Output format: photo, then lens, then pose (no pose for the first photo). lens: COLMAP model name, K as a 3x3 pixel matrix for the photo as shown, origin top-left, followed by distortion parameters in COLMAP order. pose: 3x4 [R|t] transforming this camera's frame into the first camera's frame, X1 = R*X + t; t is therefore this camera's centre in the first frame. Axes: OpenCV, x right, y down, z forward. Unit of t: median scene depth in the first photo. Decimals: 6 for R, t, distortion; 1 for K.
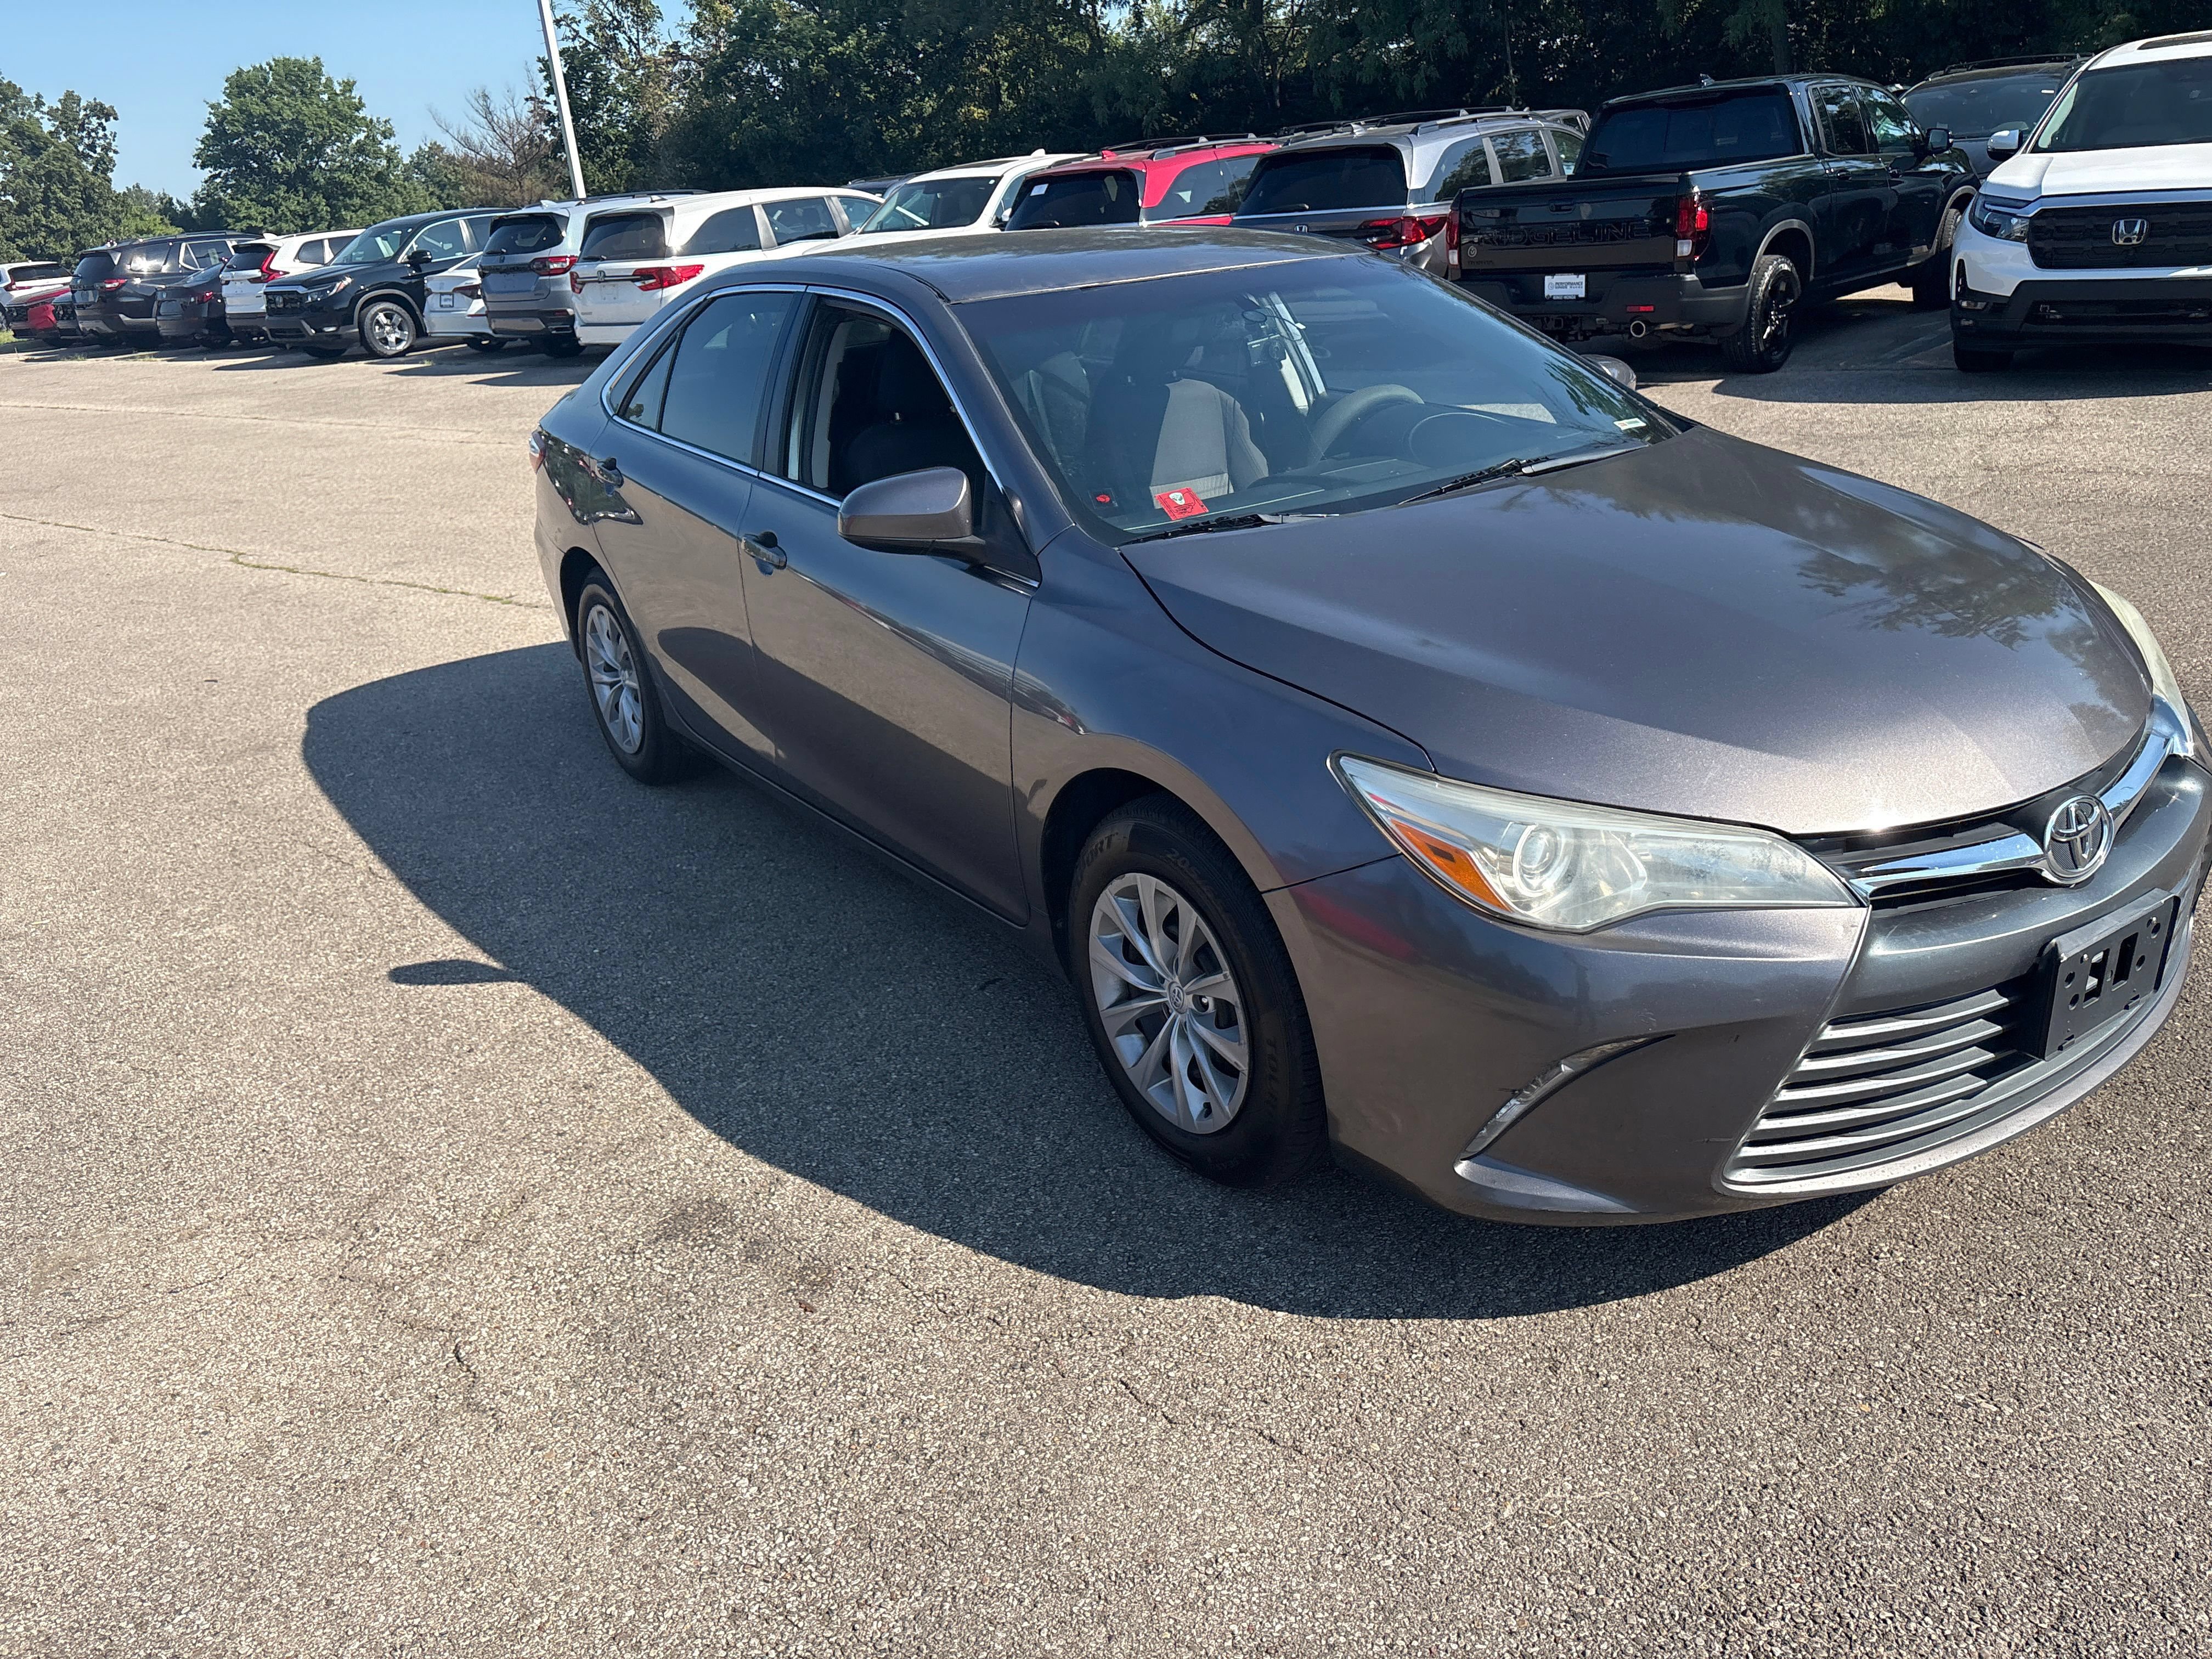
lens RADIAL K [[1732.6, 0, 1135.2], [0, 1732.6, 836.7], [0, 0, 1]] dist [0.056730, -0.057069]
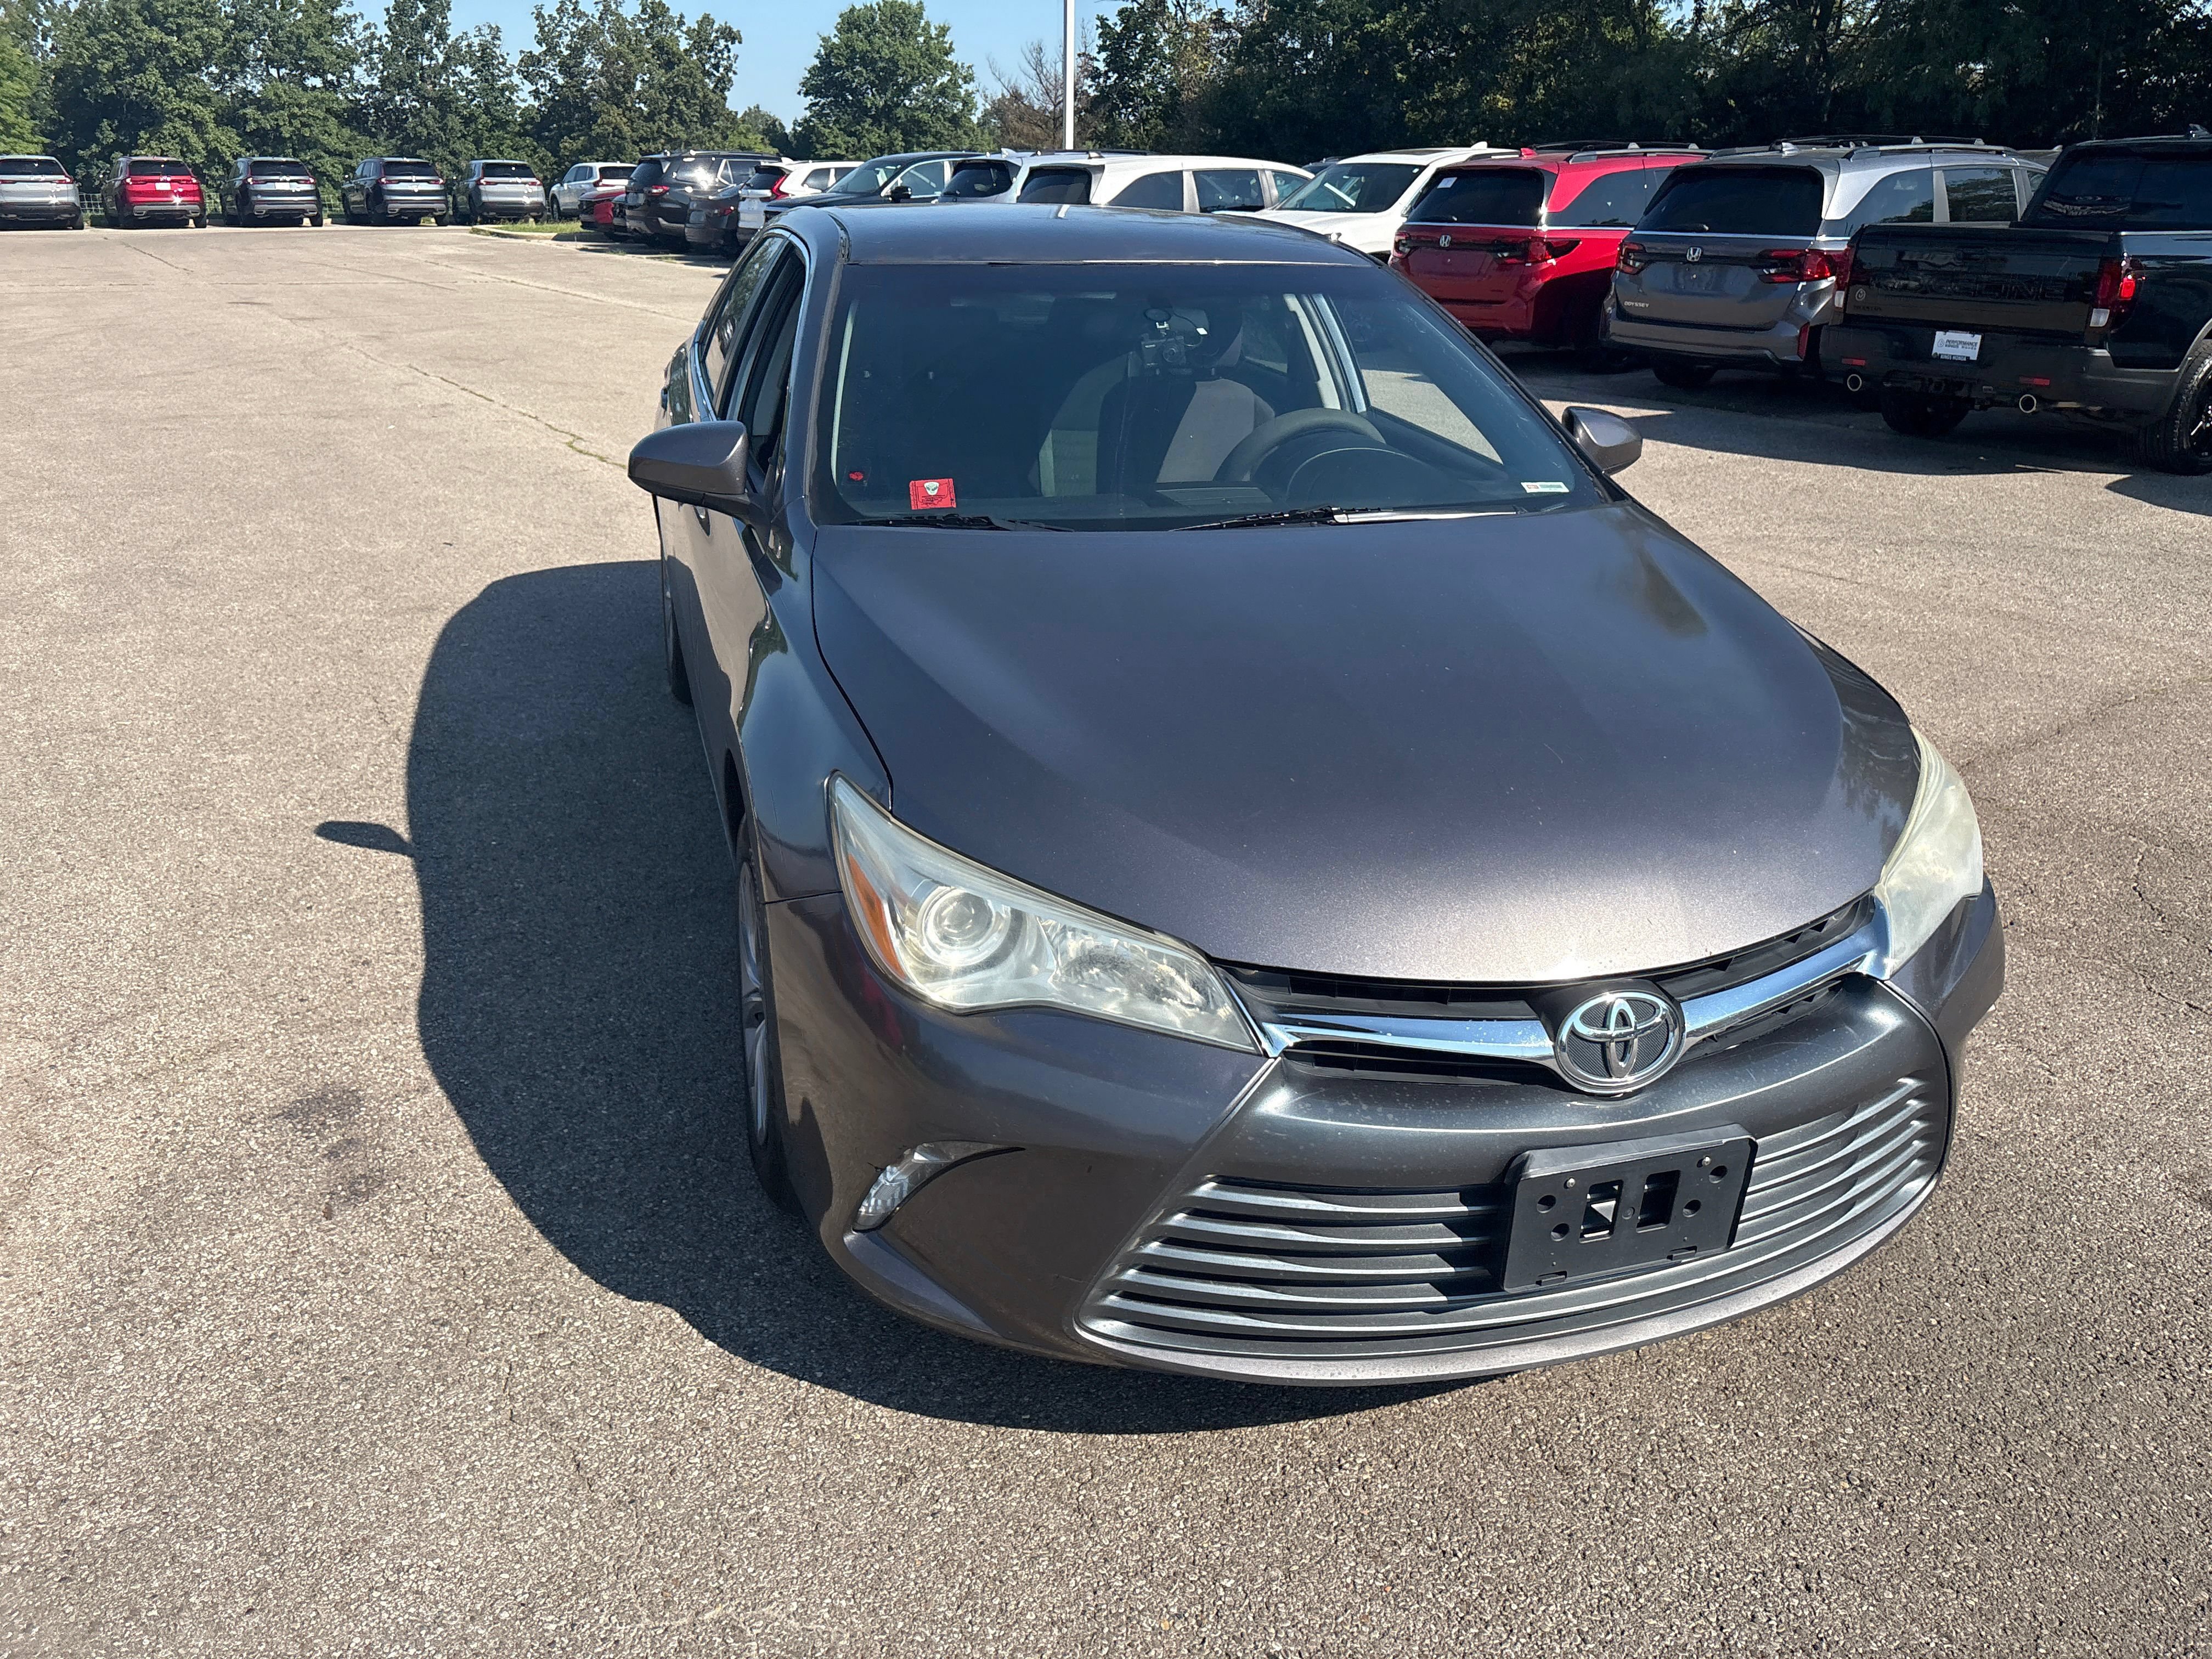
lens RADIAL K [[1732.6, 0, 1118.4], [0, 1732.6, 837.8], [0, 0, 1]] dist [0.056730, -0.057069]
pose [[0.945740, 0.197156, -0.258273, 0.382419], [-0.194712, 0.980226, 0.035276, -0.057679], [0.260121, 0.016926, 0.965428, 0.106926]]
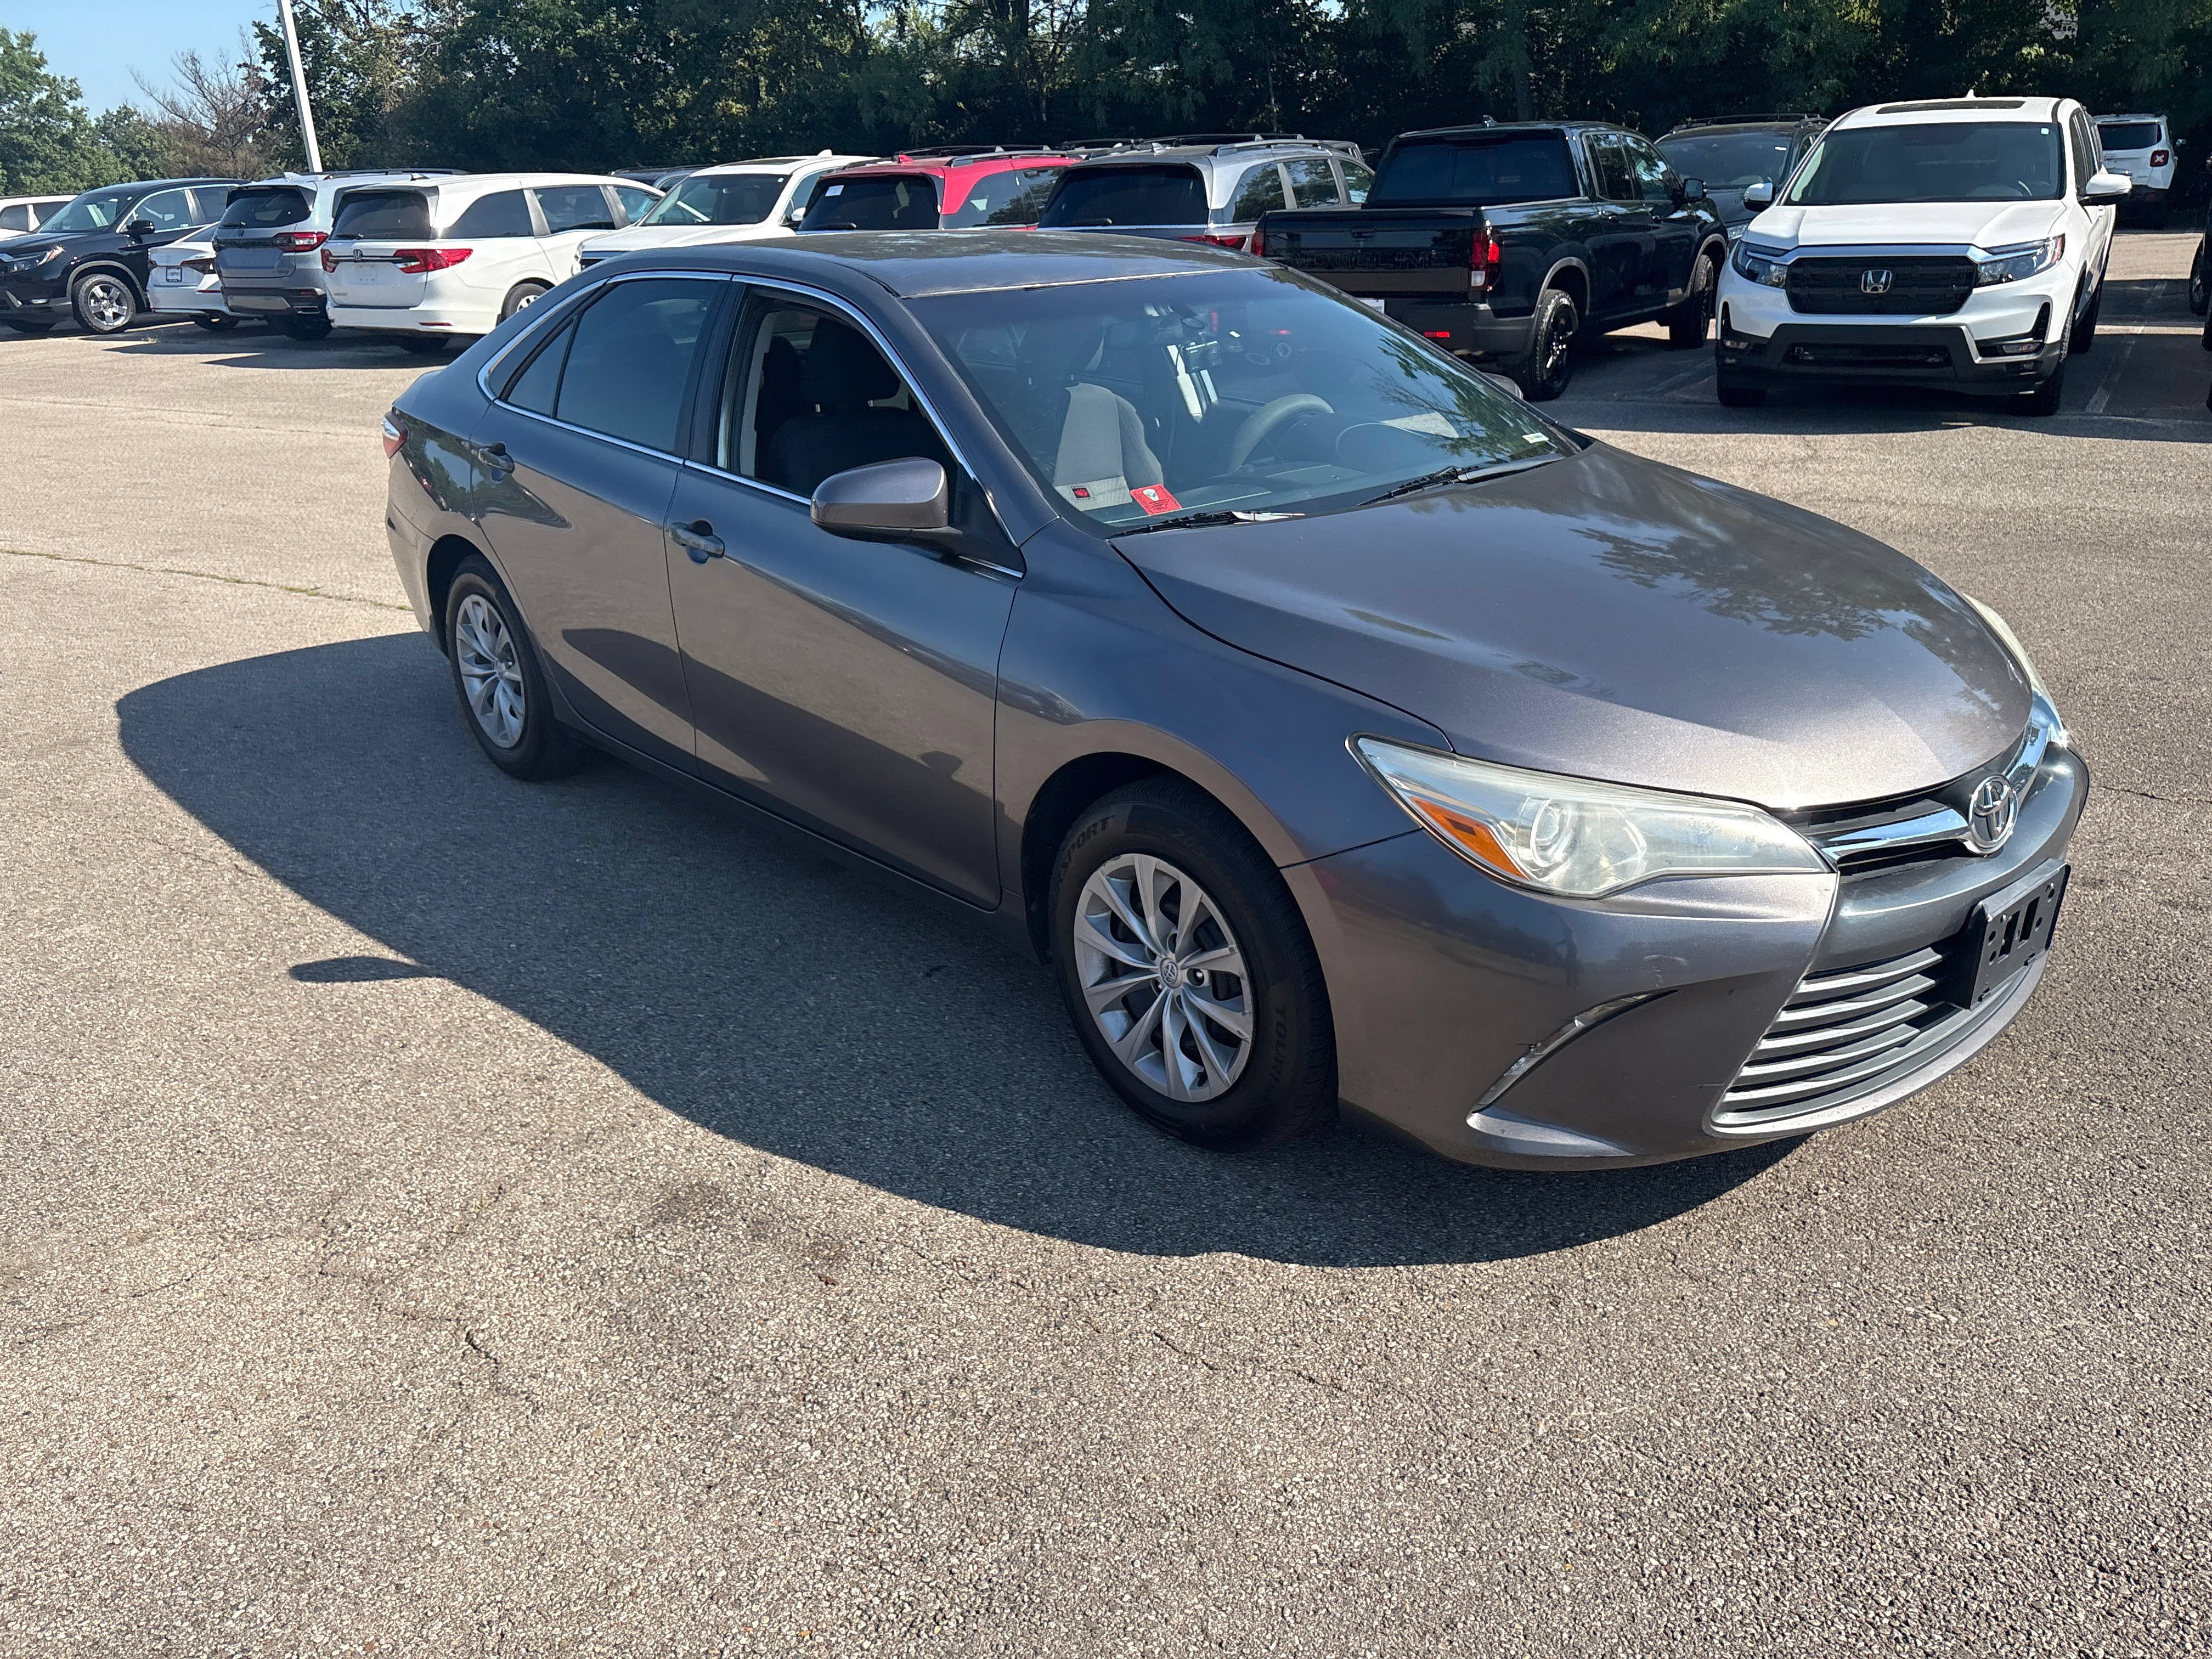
lens RADIAL K [[1732.6, 0, 1141.3], [0, 1732.6, 852.2], [0, 0, 1]] dist [0.056730, -0.057069]
pose [[0.988905, -0.004878, 0.148467, -0.128629], [0.004682, 0.999988, 0.001672, 0.016084], [-0.148473, -0.000958, 0.988916, -0.024345]]
